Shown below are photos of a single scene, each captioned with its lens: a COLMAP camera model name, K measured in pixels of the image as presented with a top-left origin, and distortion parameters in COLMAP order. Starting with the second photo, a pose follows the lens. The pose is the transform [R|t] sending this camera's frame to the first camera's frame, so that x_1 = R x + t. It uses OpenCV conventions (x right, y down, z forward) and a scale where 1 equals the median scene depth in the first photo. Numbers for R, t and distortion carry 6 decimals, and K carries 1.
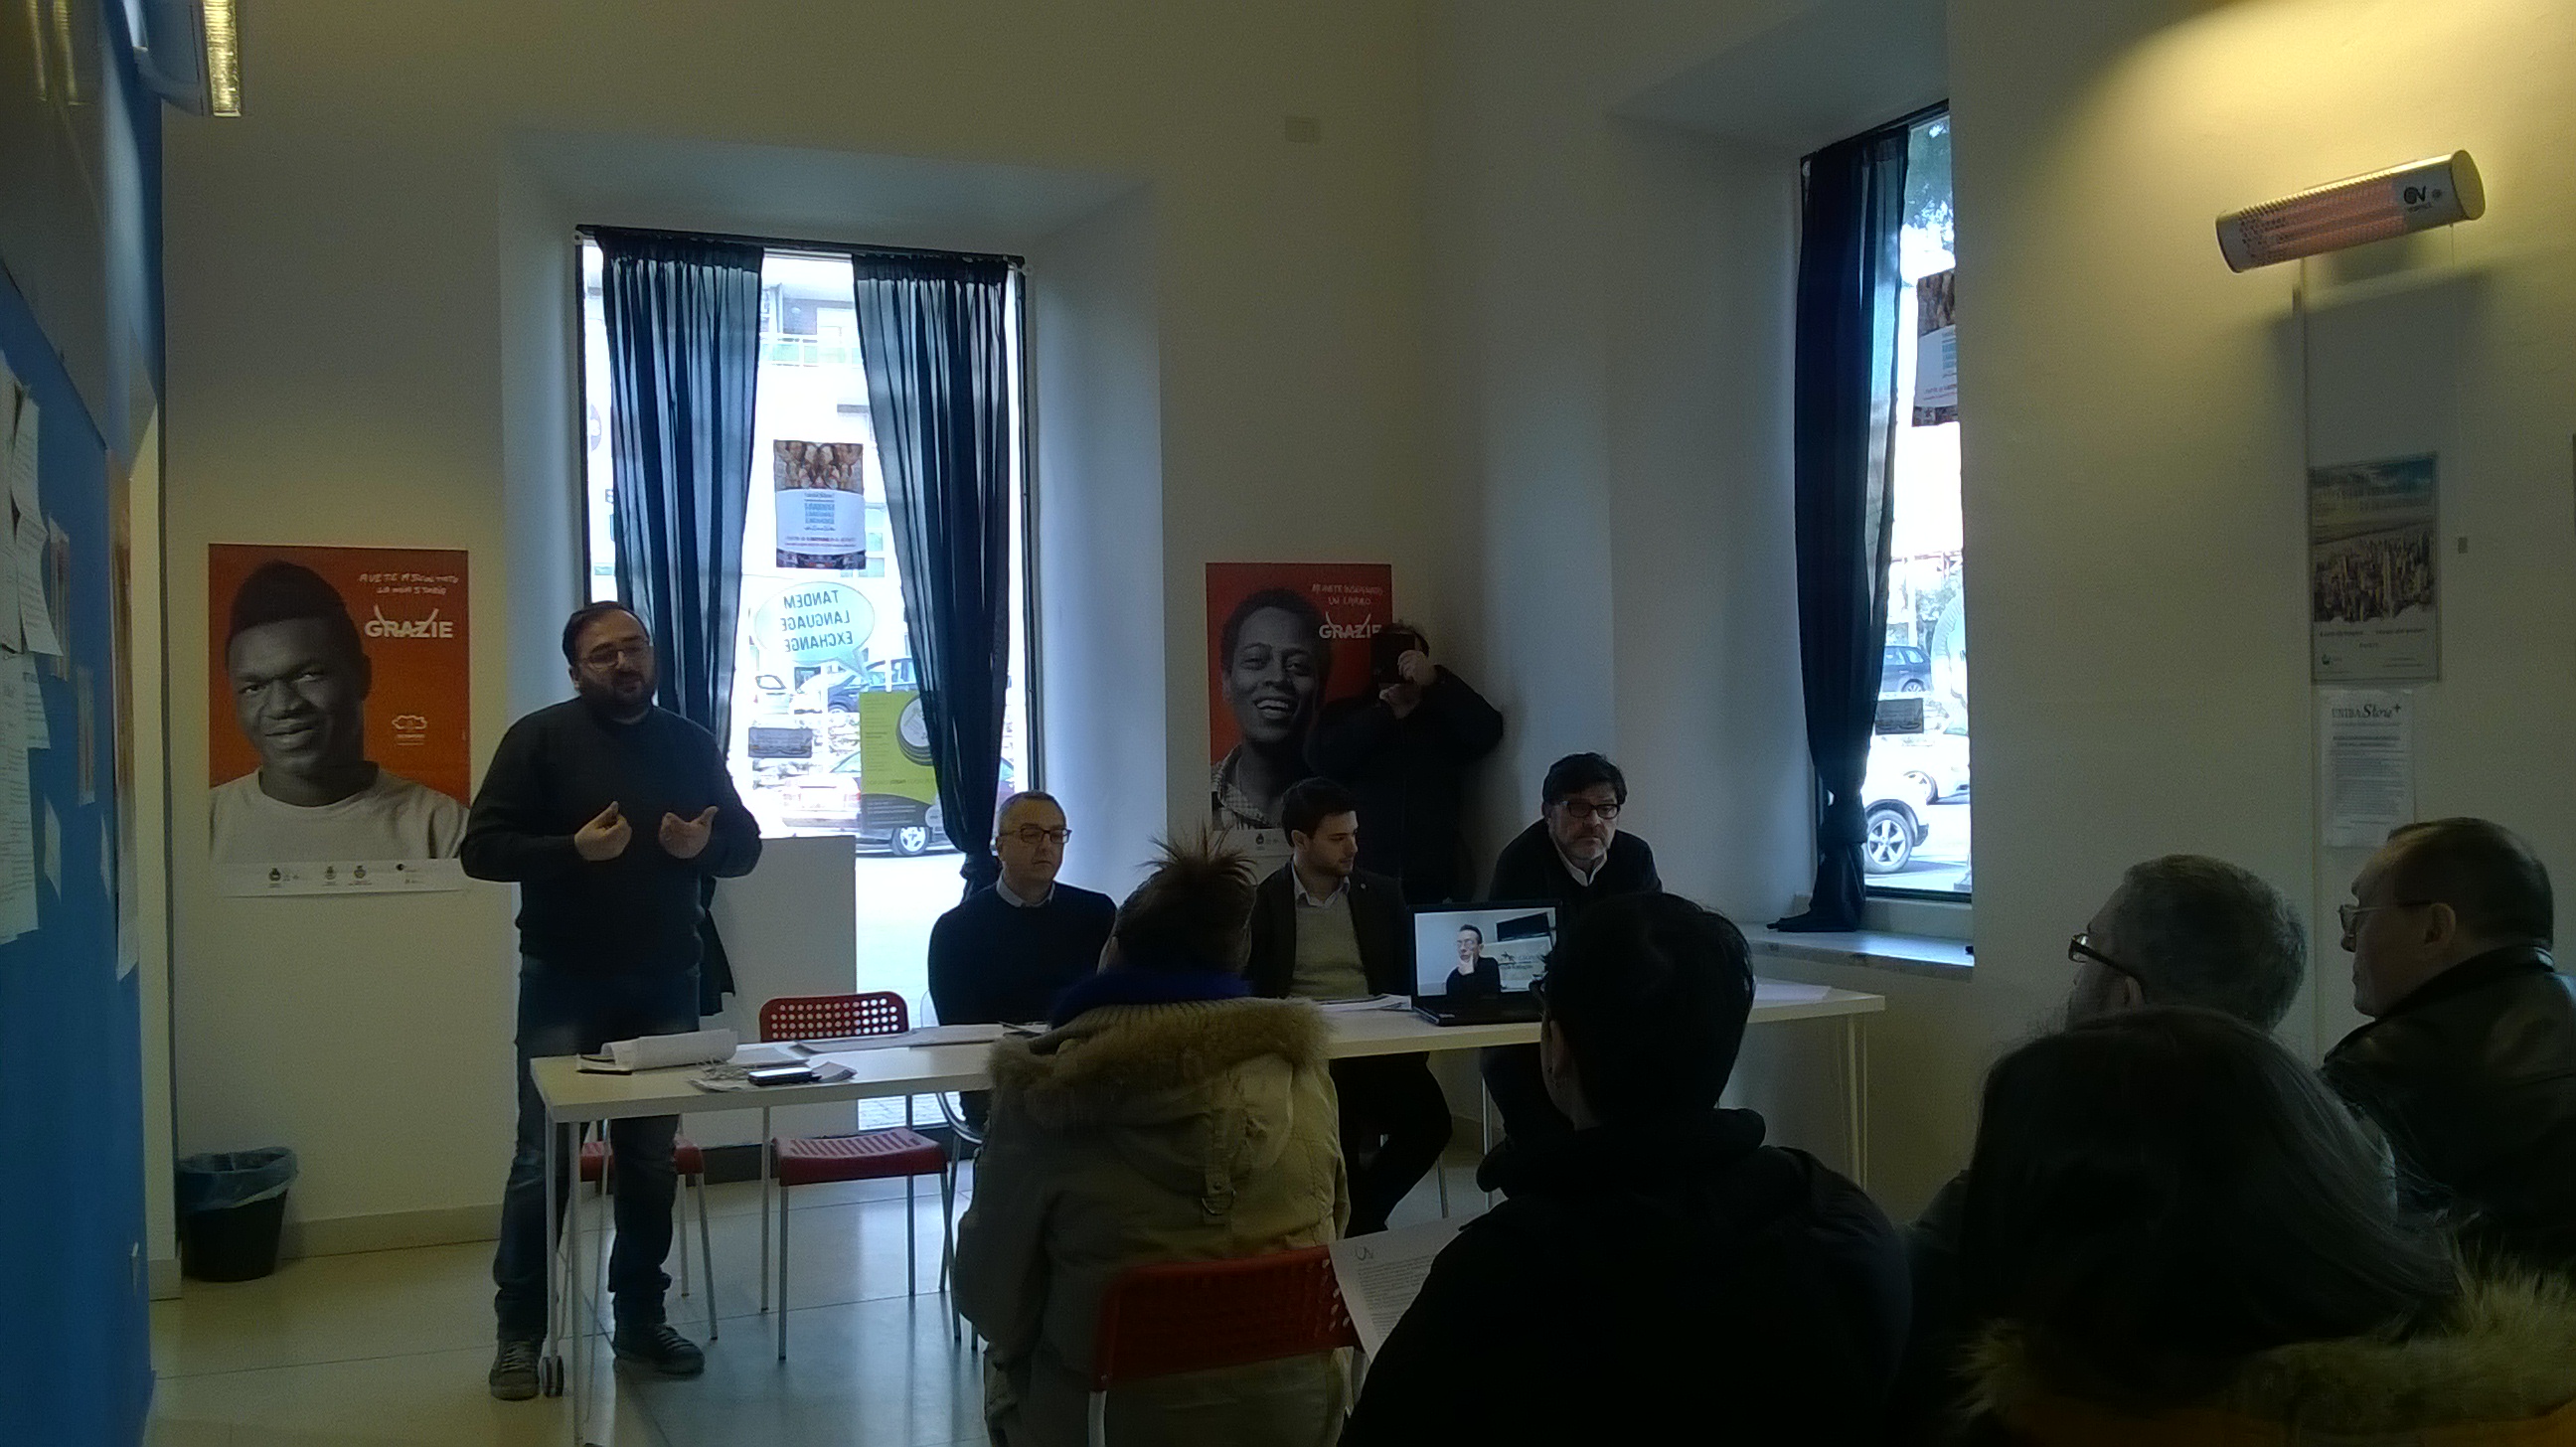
lens RADIAL K [[2210.8, 0, 1283.4], [0, 2210.8, 716.9], [0, 0, 1]] dist [0.003931, -0.022312]
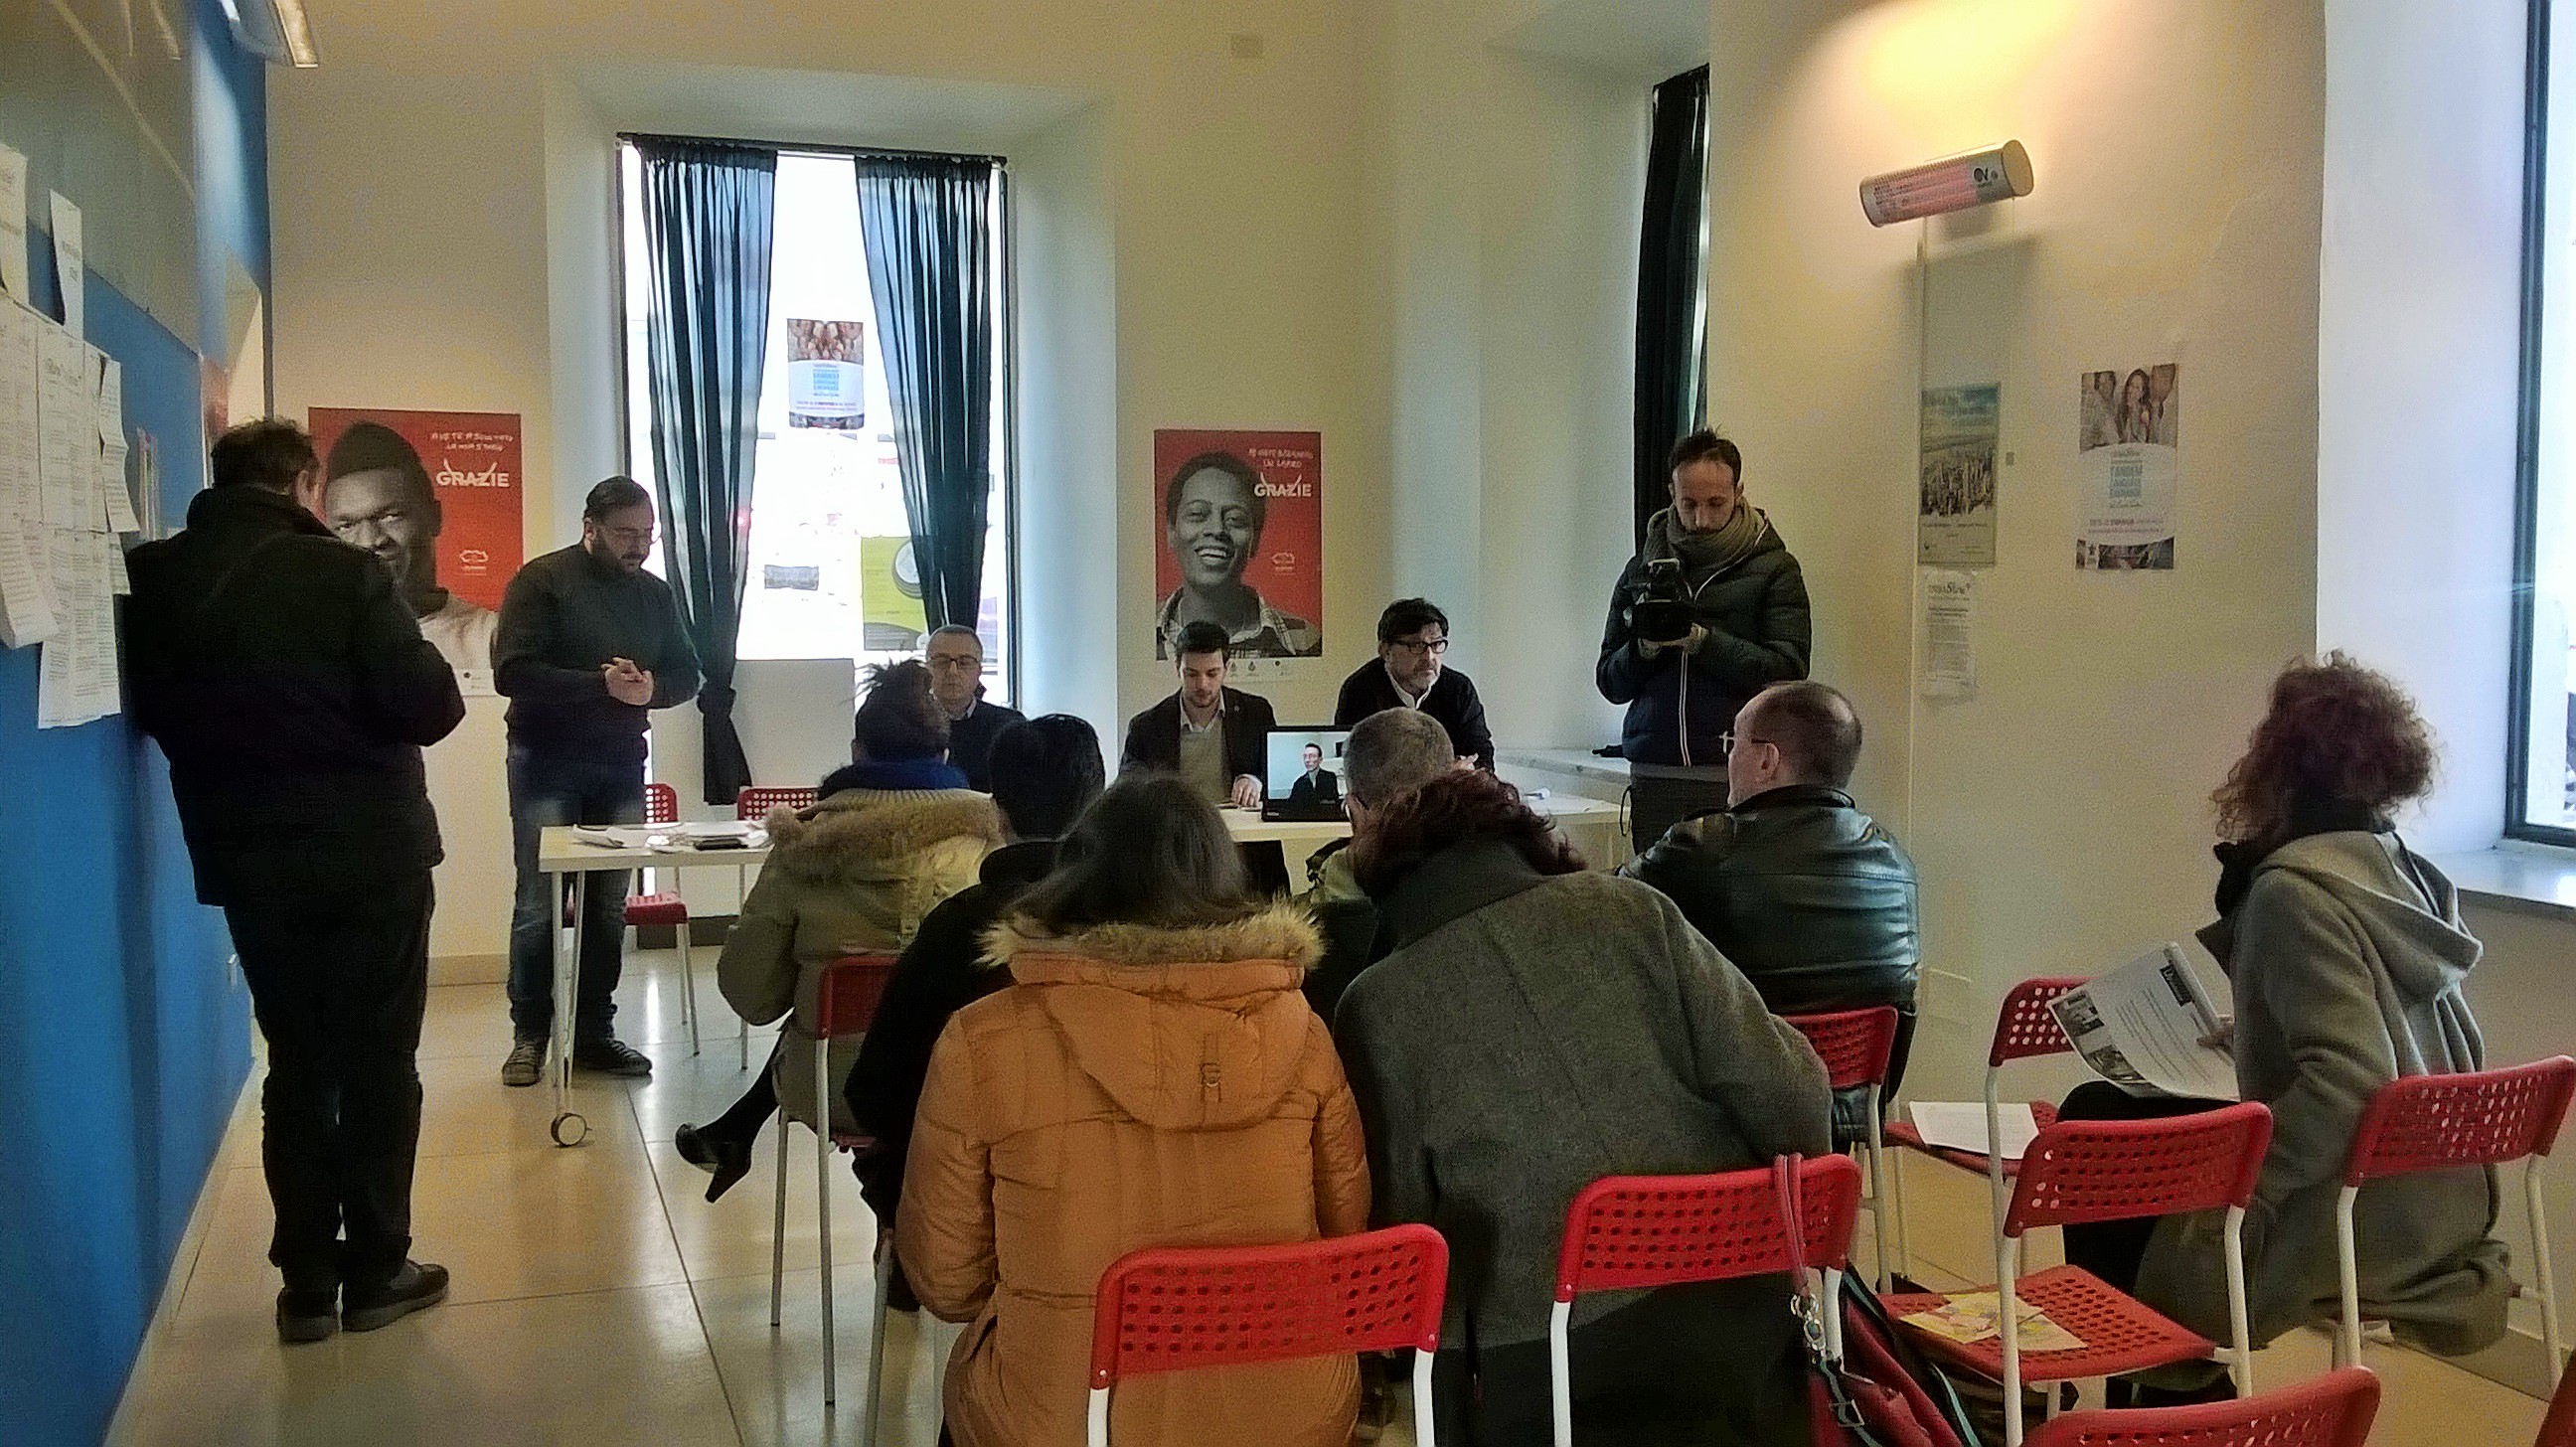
lens RADIAL K [[2210.8, 0, 1293.3], [0, 2210.8, 730.1], [0, 0, 1]] dist [0.003931, -0.022312]
pose [[0.997417, 0.025614, -0.067110, 0.125356], [-0.019862, 0.996181, 0.085026, -0.013171], [0.069032, -0.083474, 0.994116, -0.169433]]
